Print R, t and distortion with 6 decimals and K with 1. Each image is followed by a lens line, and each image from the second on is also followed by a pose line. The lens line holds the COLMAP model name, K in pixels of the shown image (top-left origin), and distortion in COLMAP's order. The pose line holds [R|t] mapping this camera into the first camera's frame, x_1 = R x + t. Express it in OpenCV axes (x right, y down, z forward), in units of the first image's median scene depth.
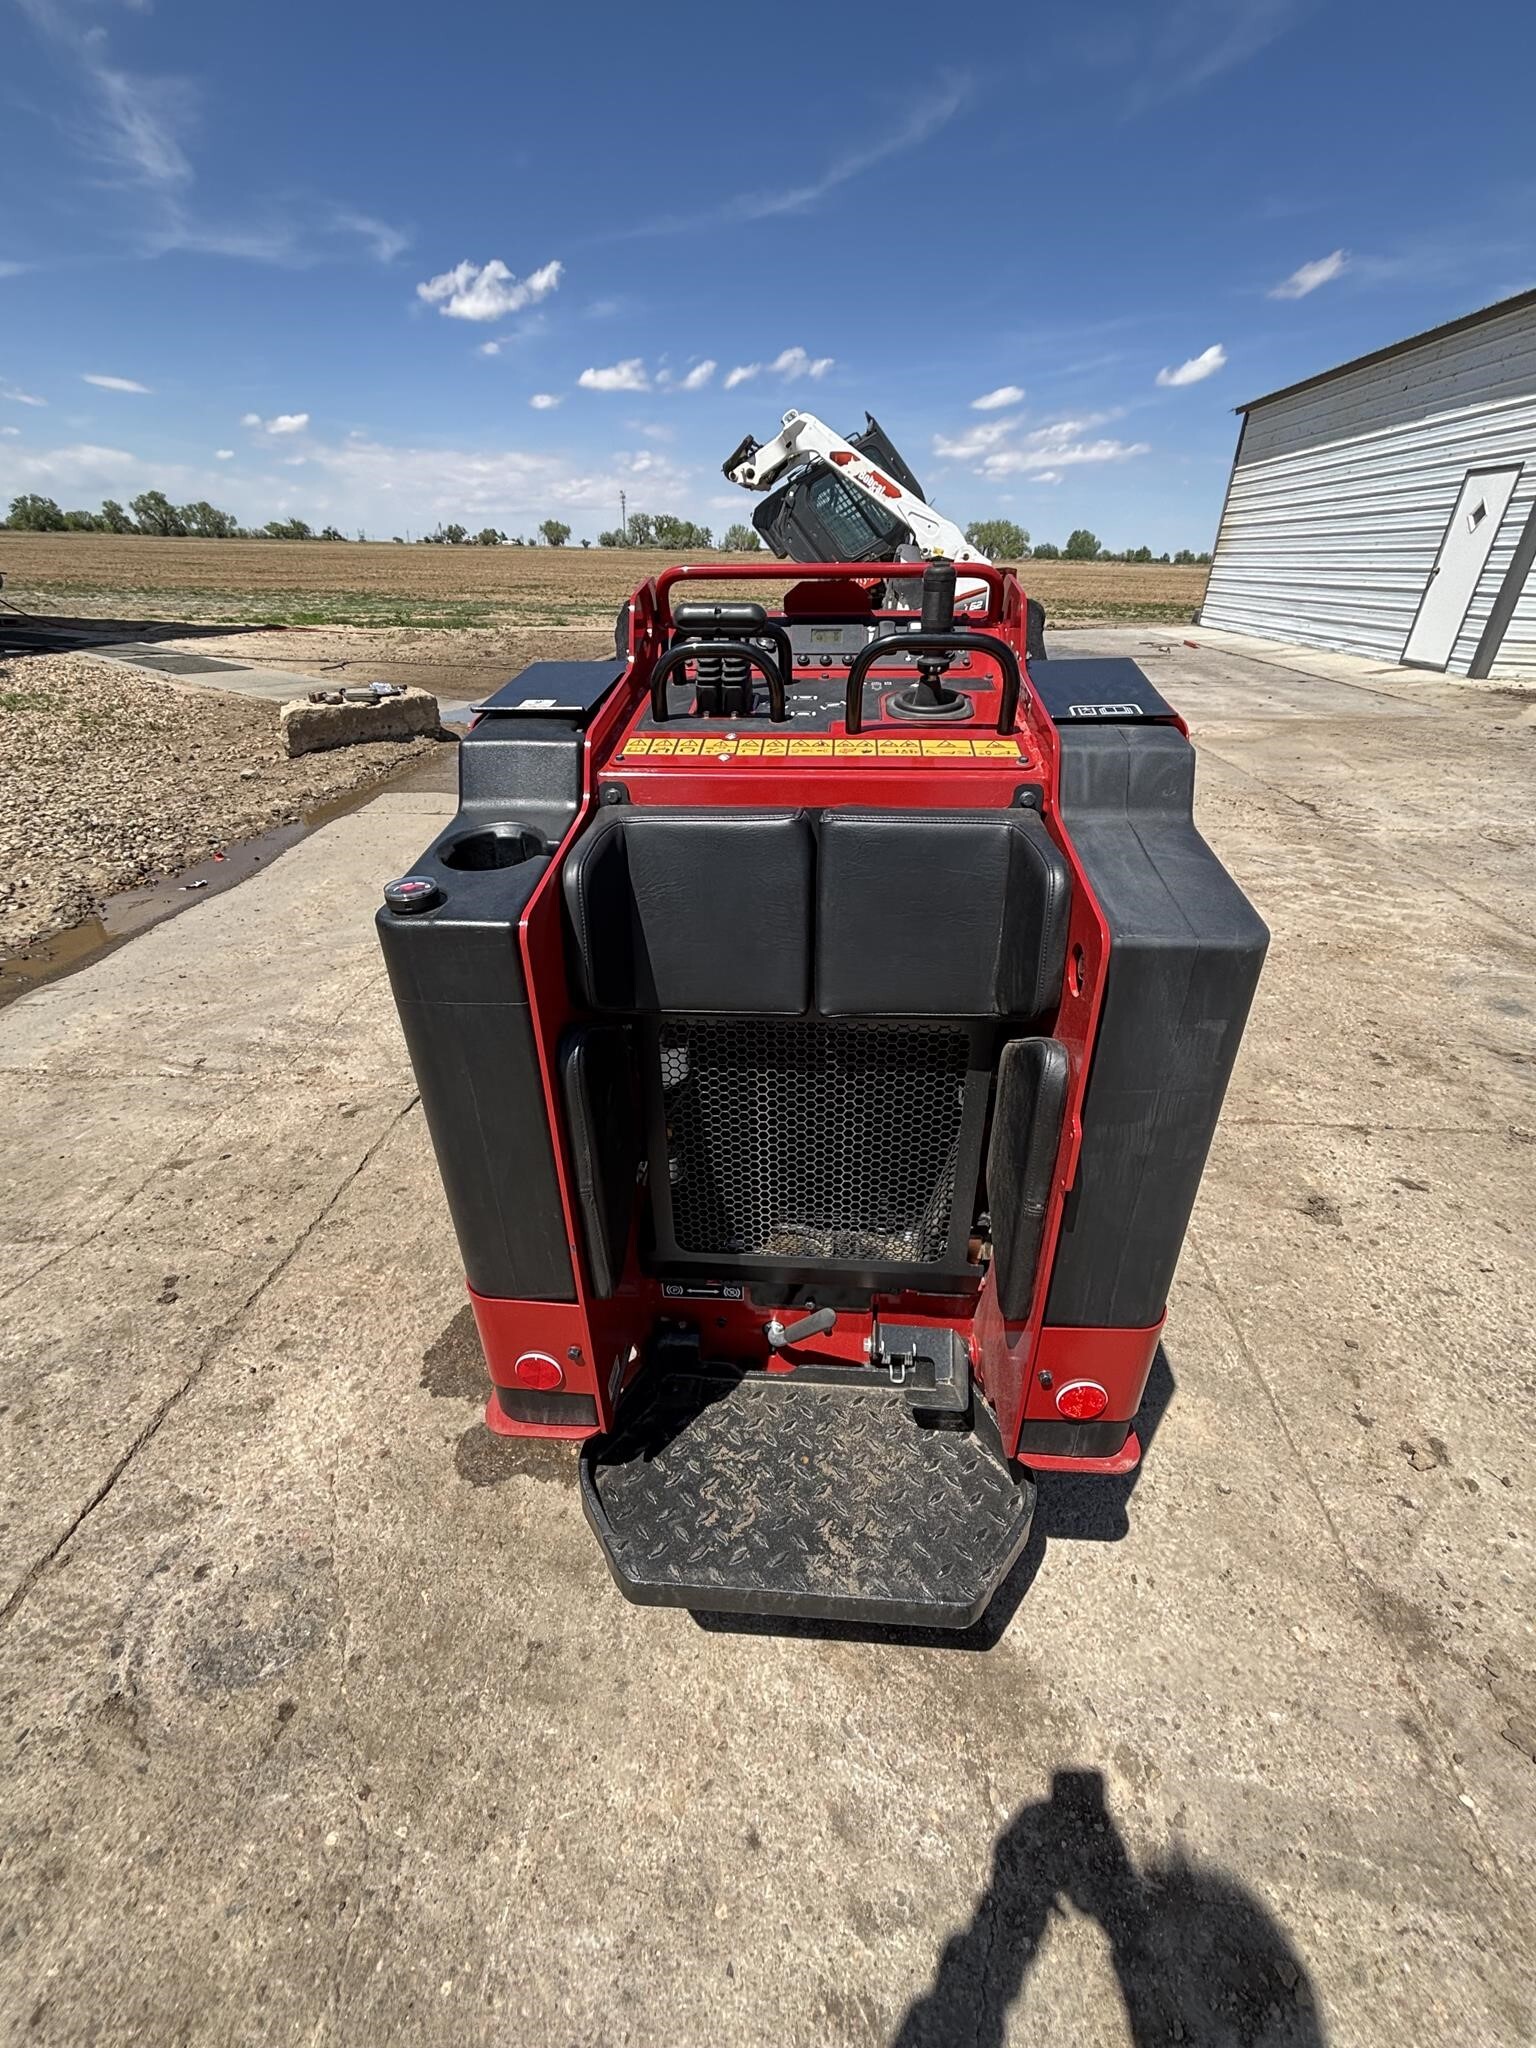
lens RADIAL K [[875.3, 0, 773.6], [0, 875.3, 1020.7], [0, 0, 1]] dist [-0.023267, 0.015800]
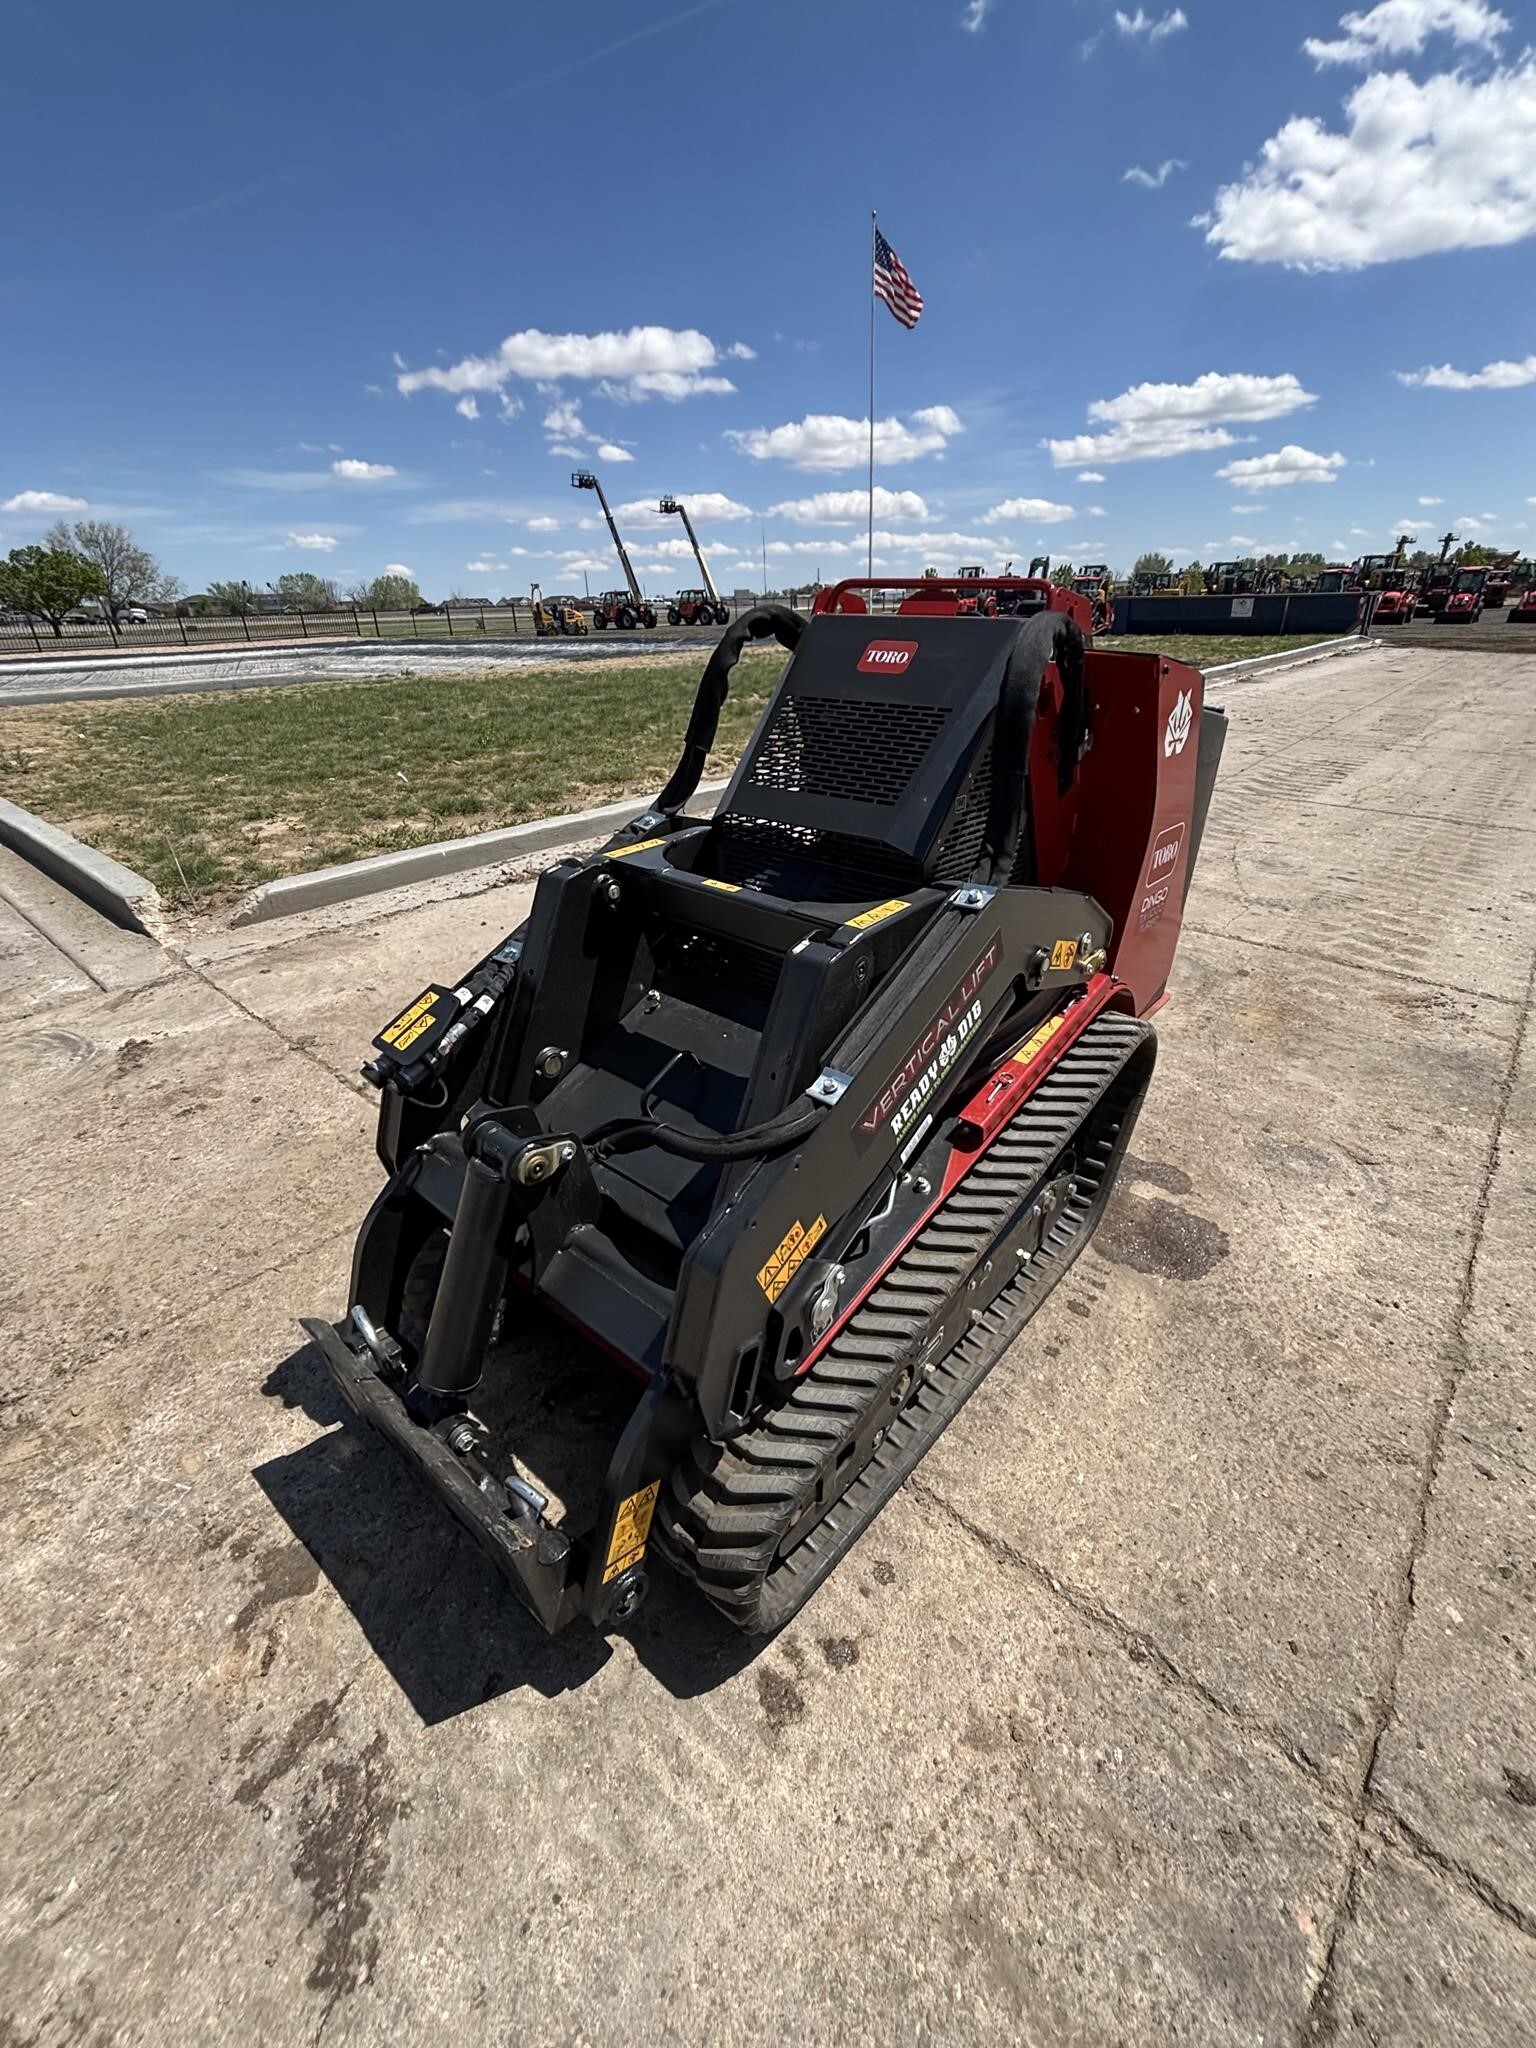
lens RADIAL K [[870.8, 0, 773.4], [0, 870.8, 1020.4], [0, 0, 1]] dist [-0.018575, 0.011231]
pose [[-0.806638, -0.259199, 0.531179, -0.547639], [0.285969, 0.615360, 0.734544, -1.015230], [-0.517259, 0.744411, -0.422250, 1.932486]]
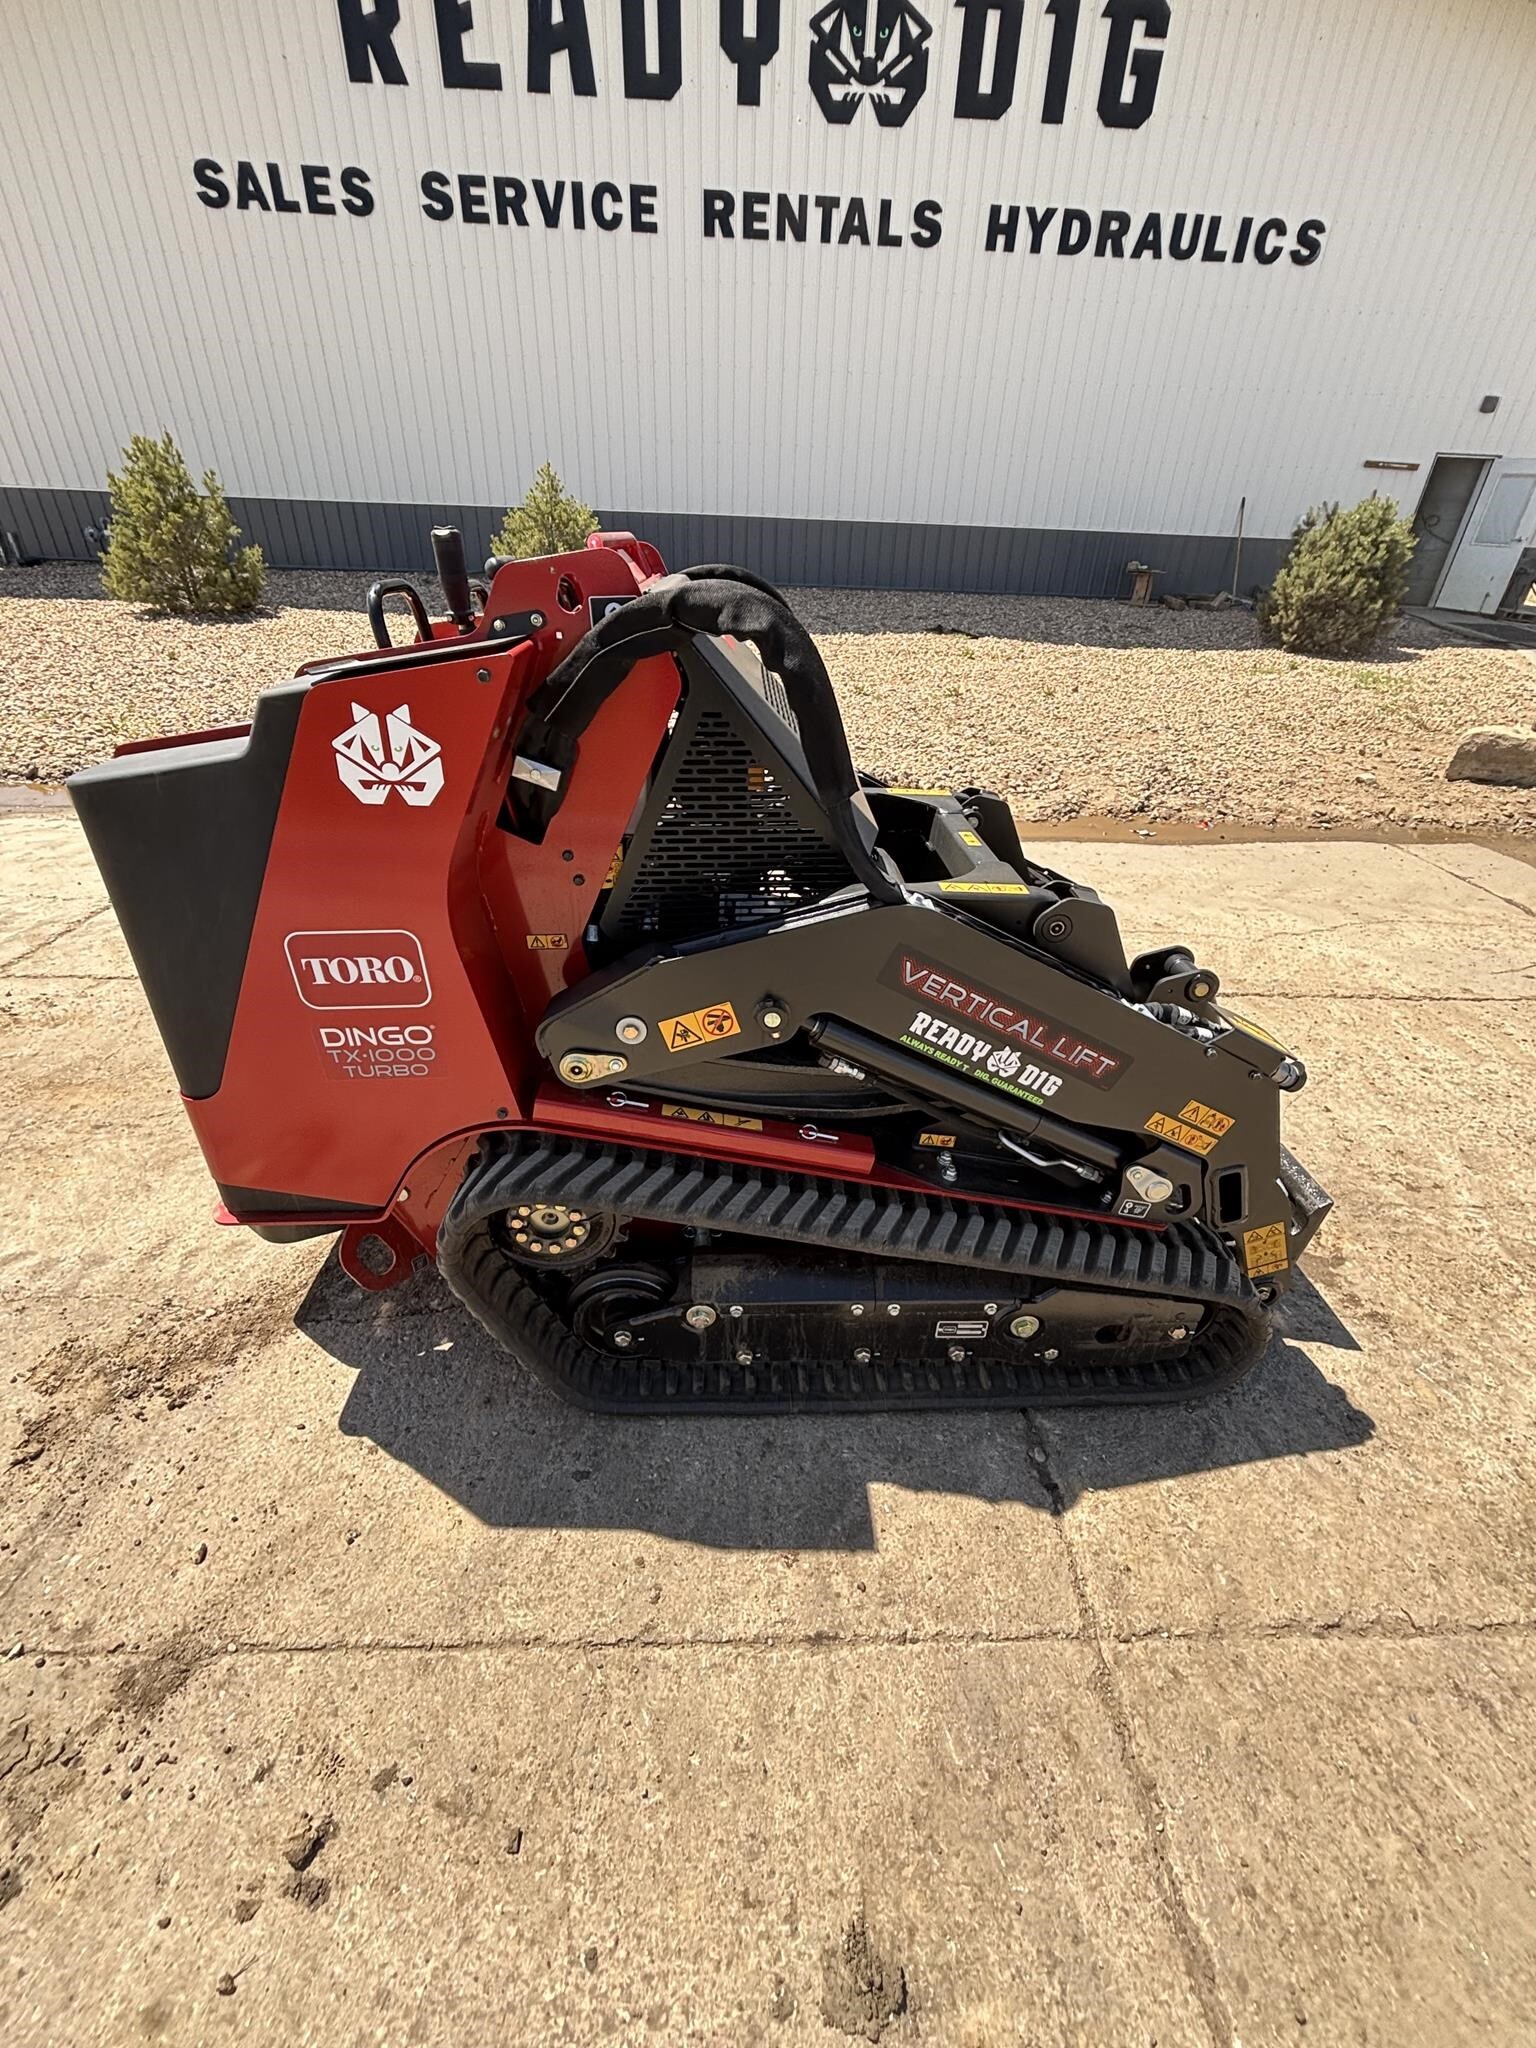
lens RADIAL K [[868.3, 0, 773.2], [0, 868.3, 1021.0], [0, 0, 1]] dist [-0.016165, 0.009420]
pose [[0.109805, 0.498959, -0.859641, 1.138022], [-0.497439, 0.776354, 0.387077, -0.491595], [0.860521, 0.385117, 0.333449, 0.909065]]
